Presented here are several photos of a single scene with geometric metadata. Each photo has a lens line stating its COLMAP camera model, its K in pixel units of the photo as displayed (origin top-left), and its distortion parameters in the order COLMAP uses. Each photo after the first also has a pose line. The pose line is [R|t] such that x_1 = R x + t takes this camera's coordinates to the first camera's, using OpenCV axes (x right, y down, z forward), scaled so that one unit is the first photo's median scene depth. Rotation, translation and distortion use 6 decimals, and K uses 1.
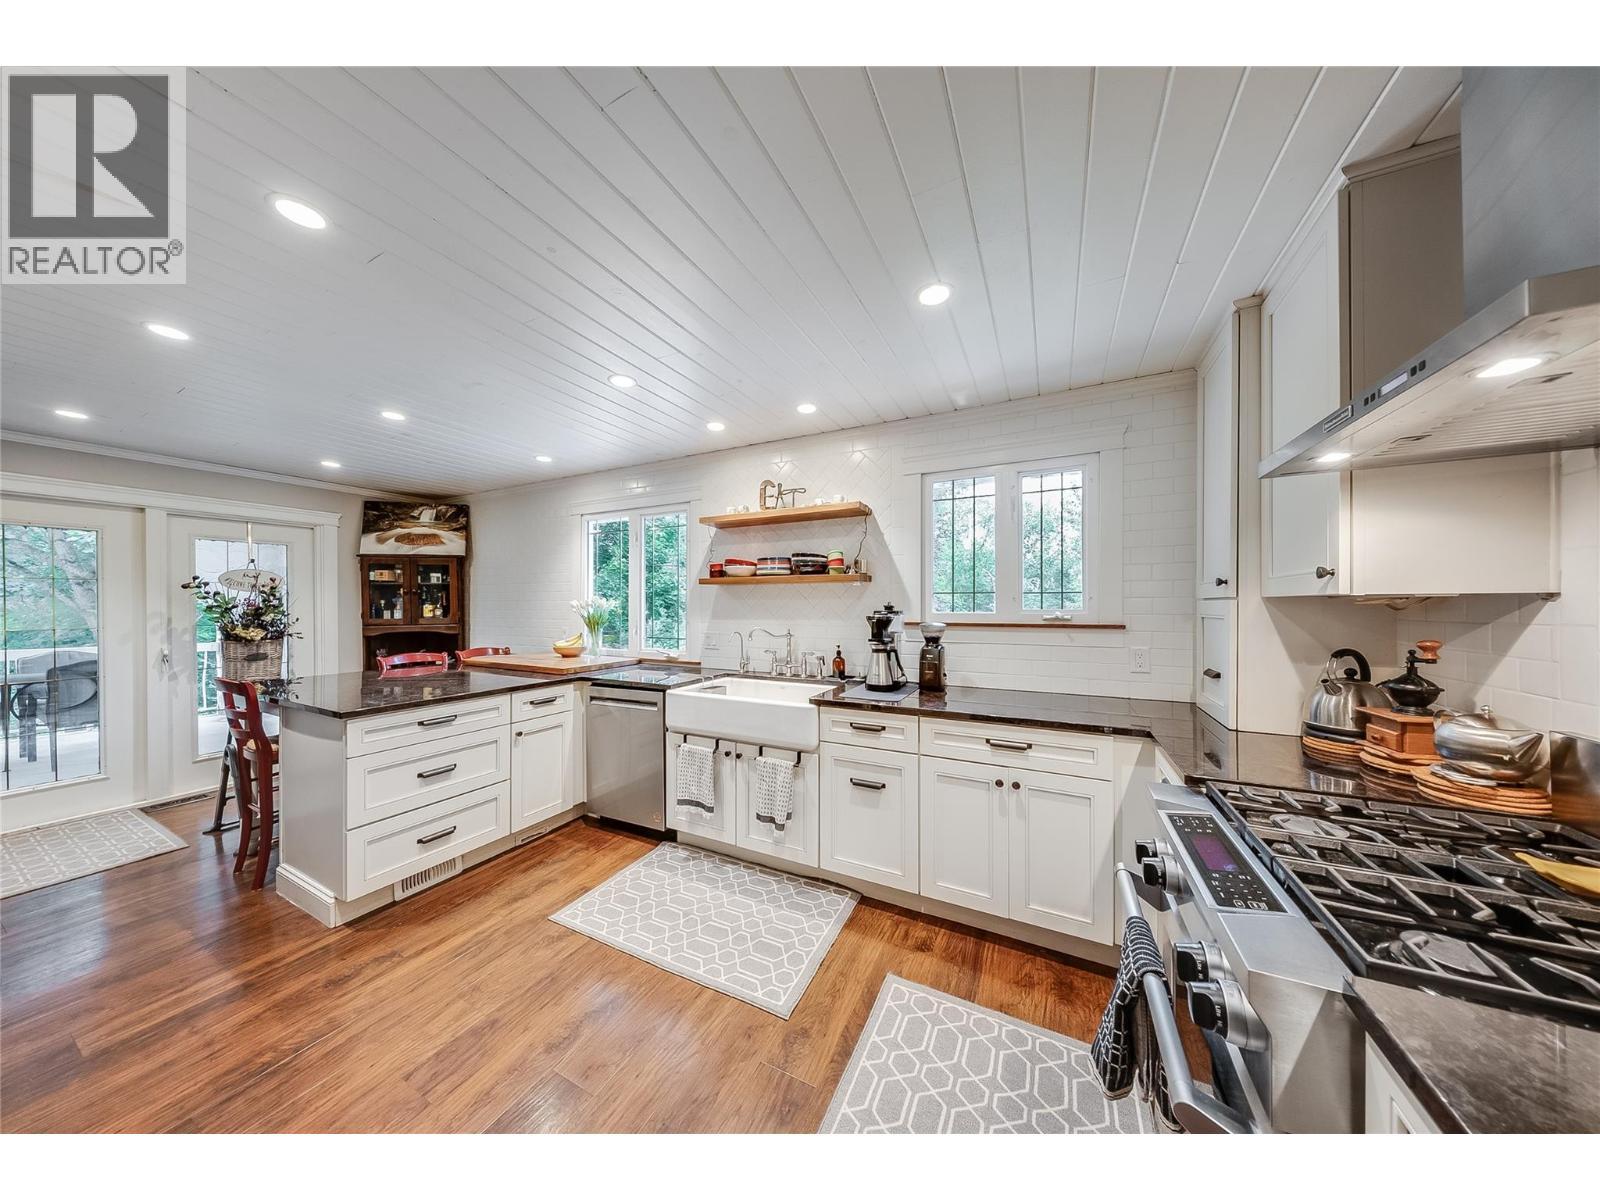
lens RADIAL K [[477.5, 0, 803.1], [0, 477.5, 602.9], [0, 0, 1]] dist [0.000028, -0.000049]
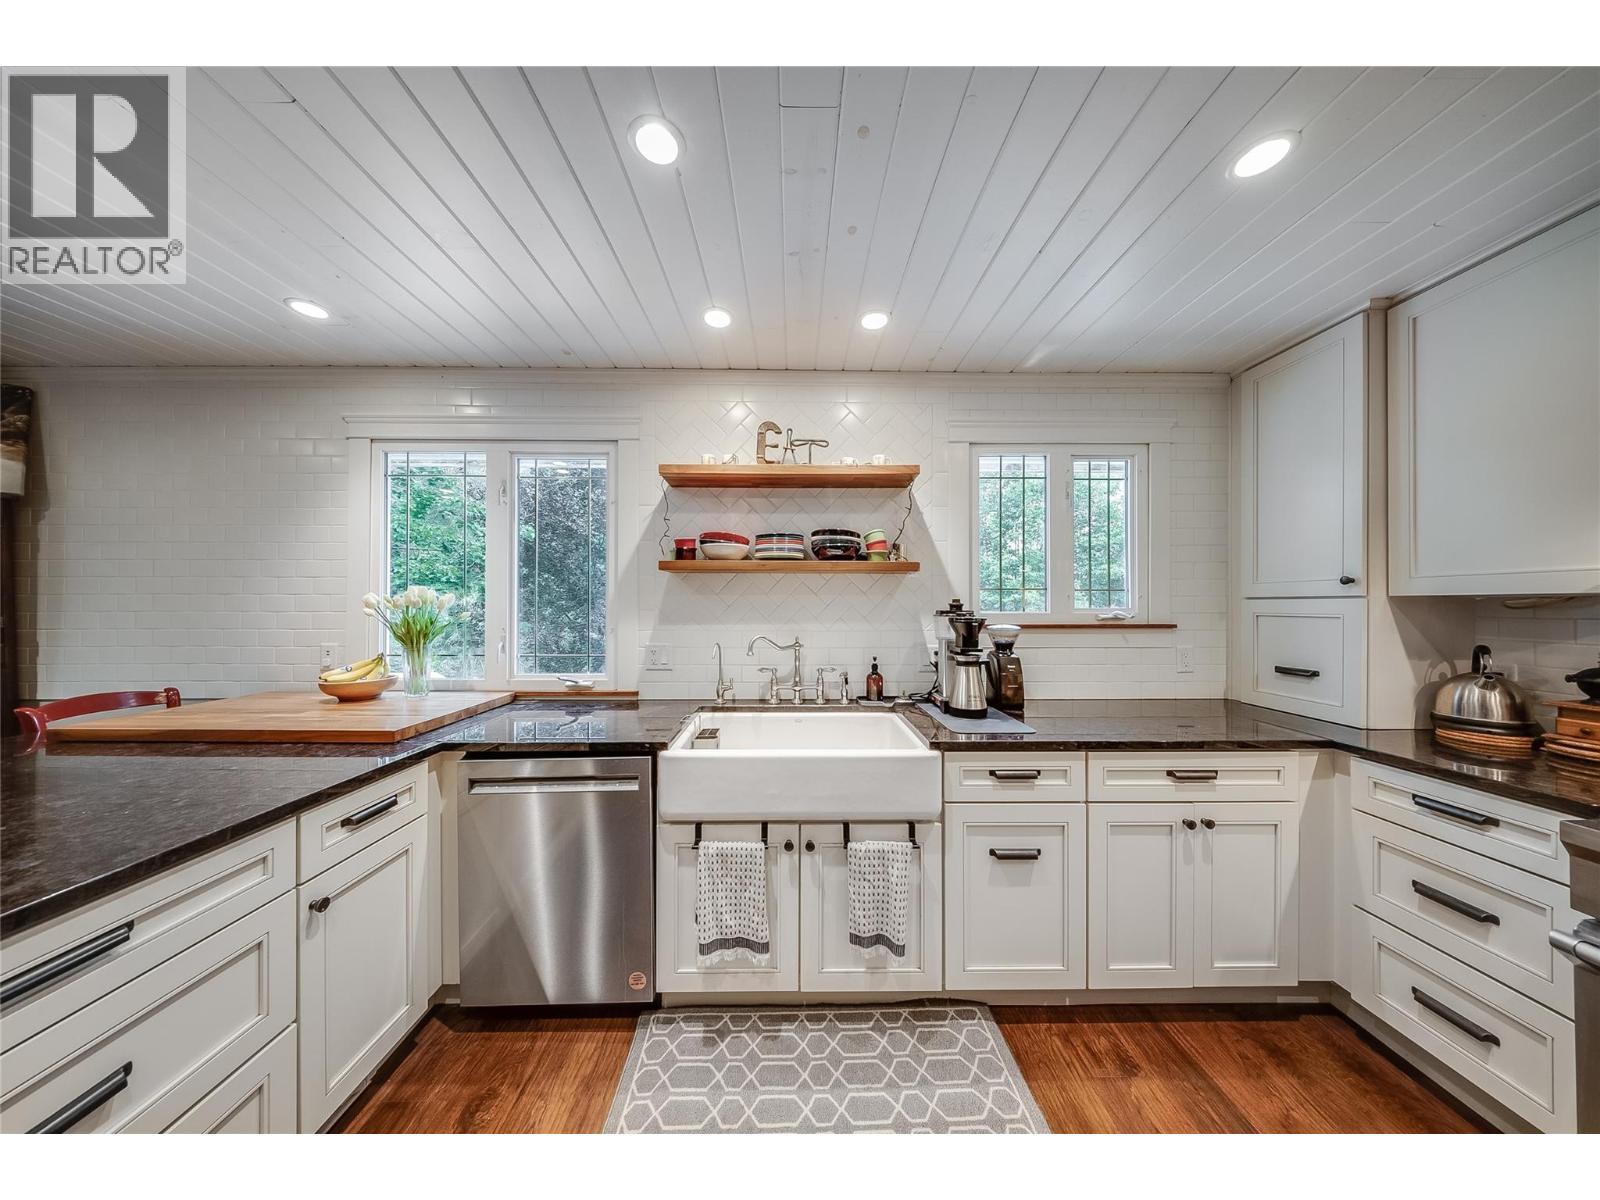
lens RADIAL K [[467.9, 0, 794.5], [0, 467.9, 600.8], [0, 0, 1]] dist [0.000443, -0.002084]
pose [[0.894328, 0.005698, 0.447377, -0.391648], [-0.004710, 0.999983, -0.003321, 0.004590], [-0.447388, 0.000863, 0.894340, 0.430414]]
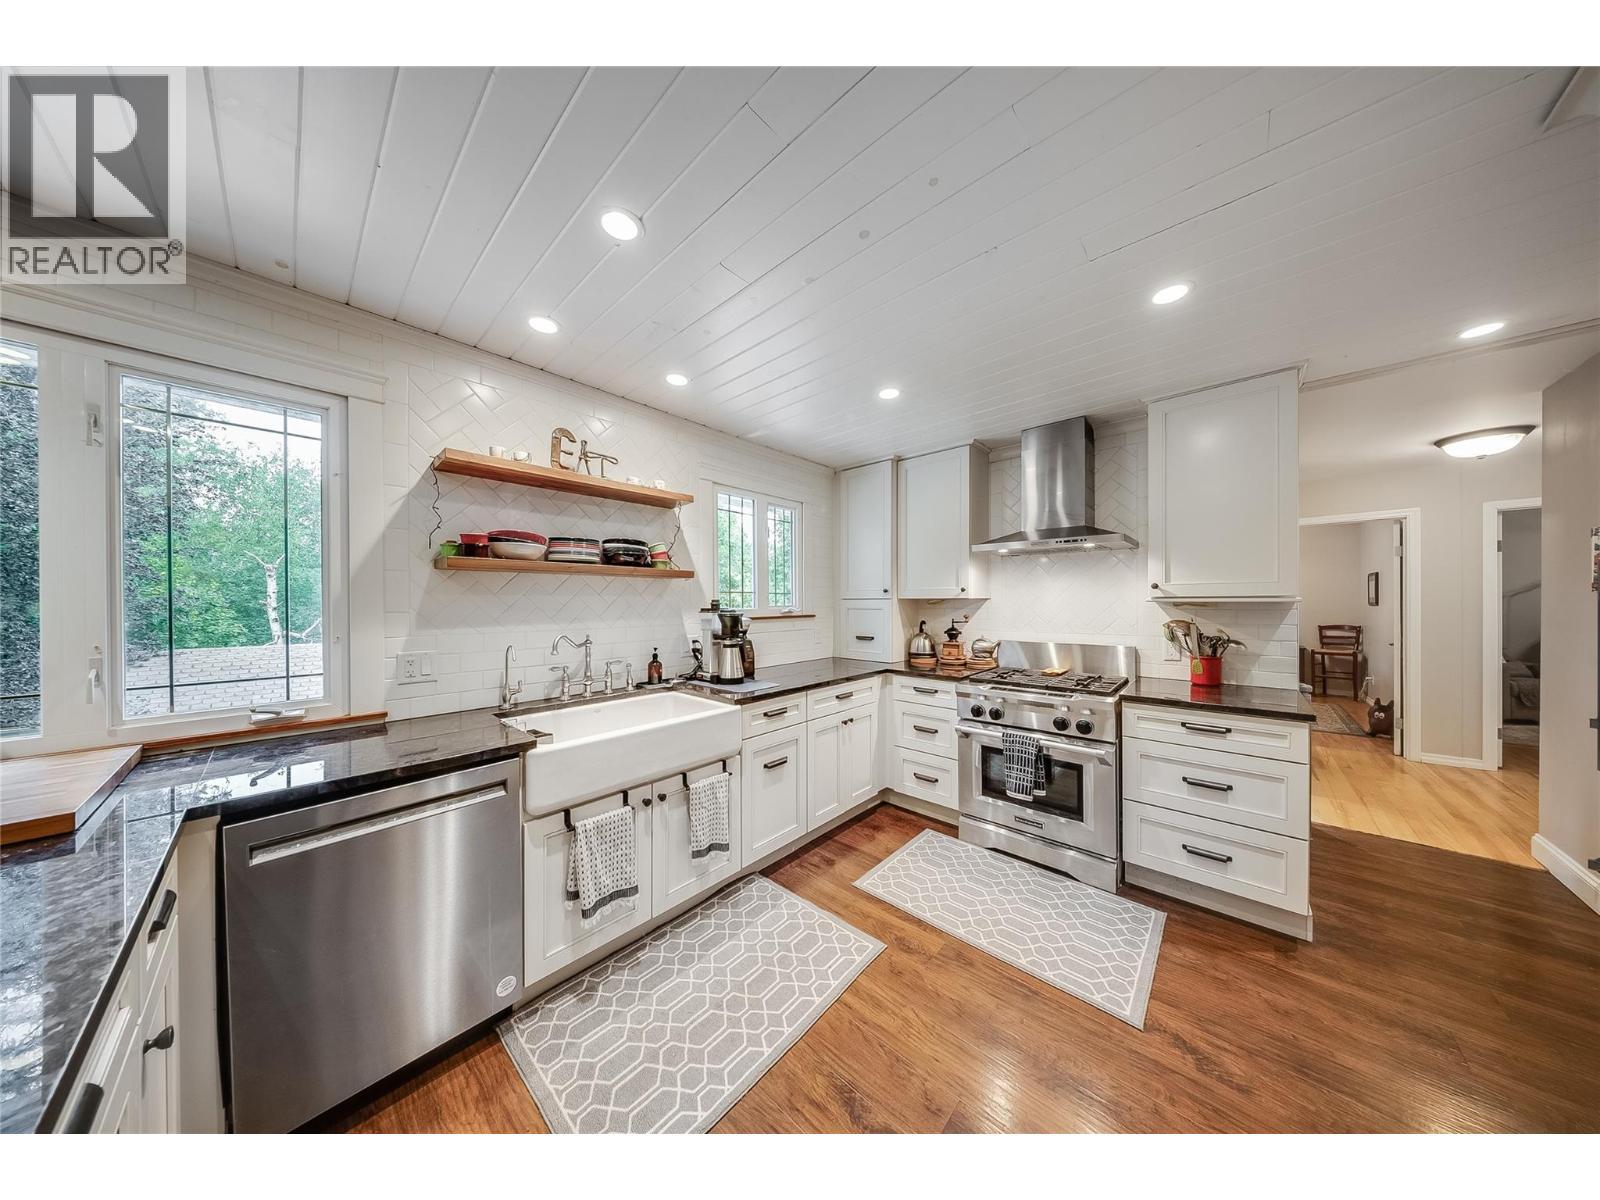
lens RADIAL K [[460.0, 0, 800.0], [0, 460.0, 600.0], [0, 0, 1]] dist [-0.009012, -0.000057]
pose [[0.284859, 0.004971, 0.958557, -0.723262], [-0.002009, 0.999987, -0.004589, 0.003026], [-0.958567, -0.000618, 0.284865, 0.528269]]
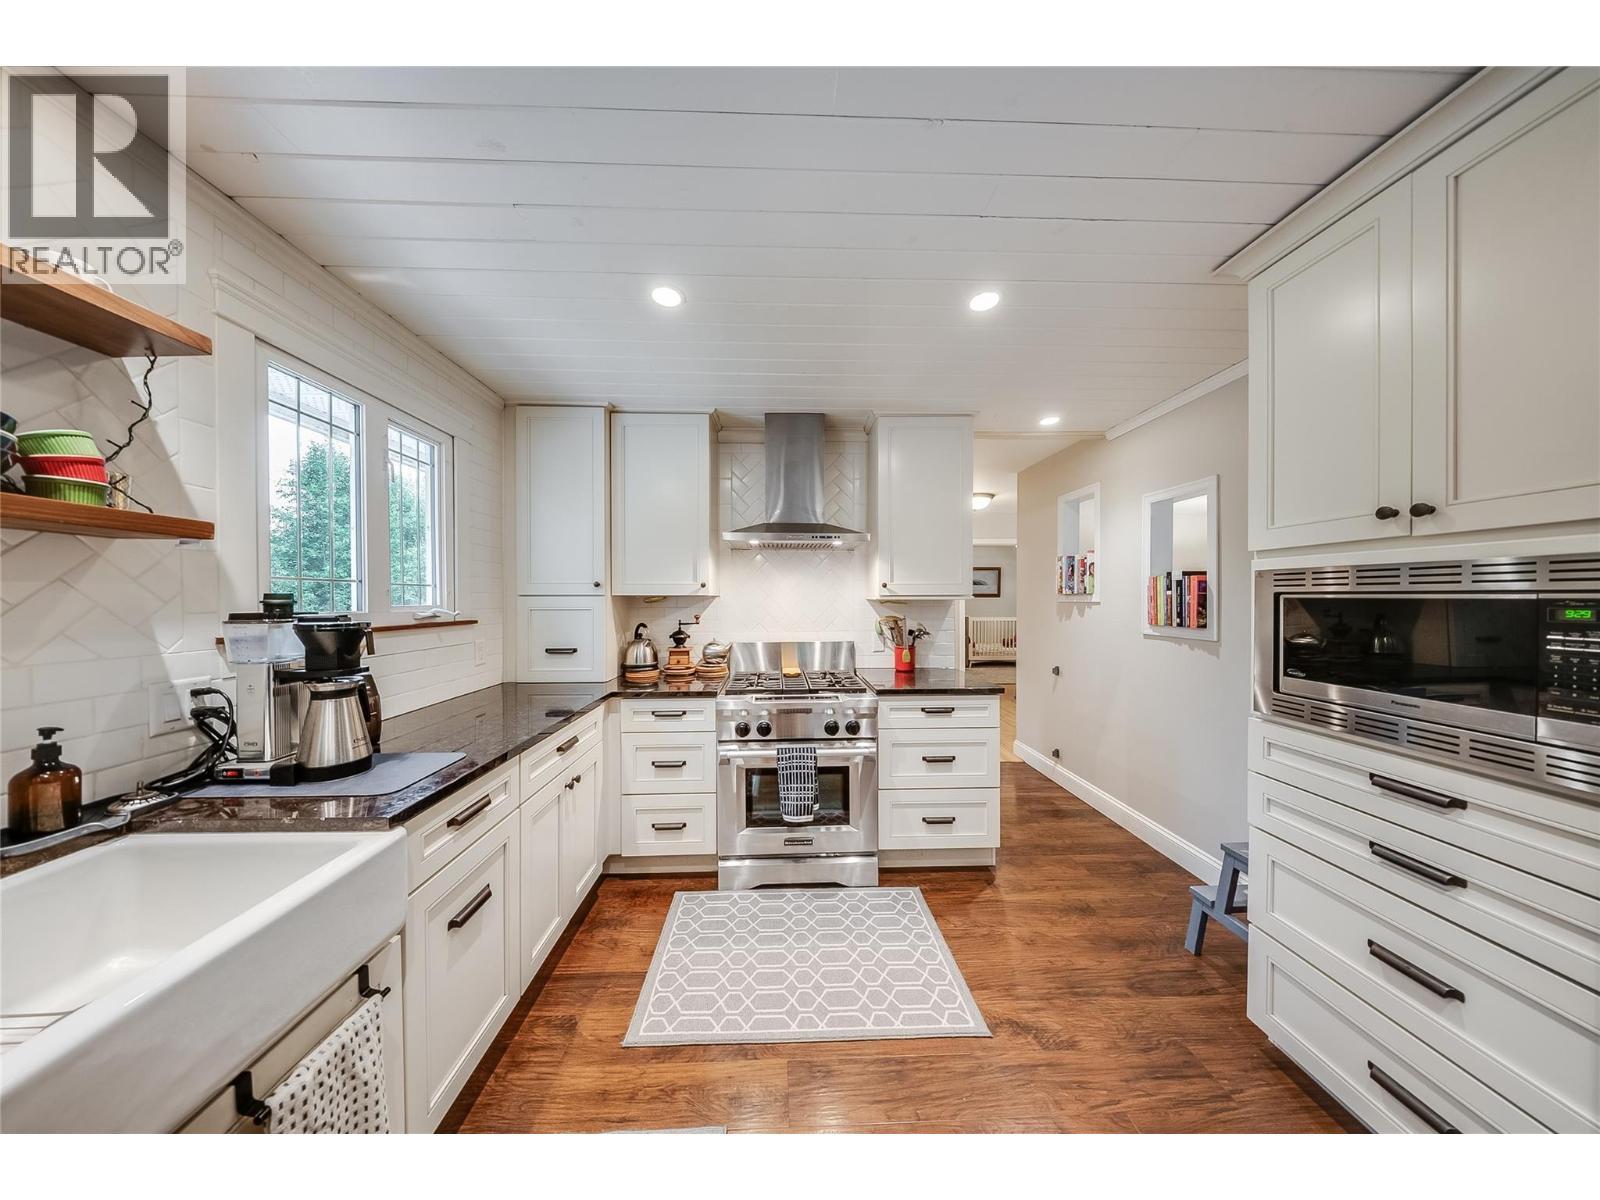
lens RADIAL K [[467.9, 0, 794.5], [0, 467.9, 600.8], [0, 0, 1]] dist [0.000443, -0.002084]
pose [[-0.466645, 0.000068, 0.884445, -0.456452], [-0.000876, 0.999999, -0.000539, 0.004756], [-0.884444, -0.001026, -0.466645, 0.755048]]
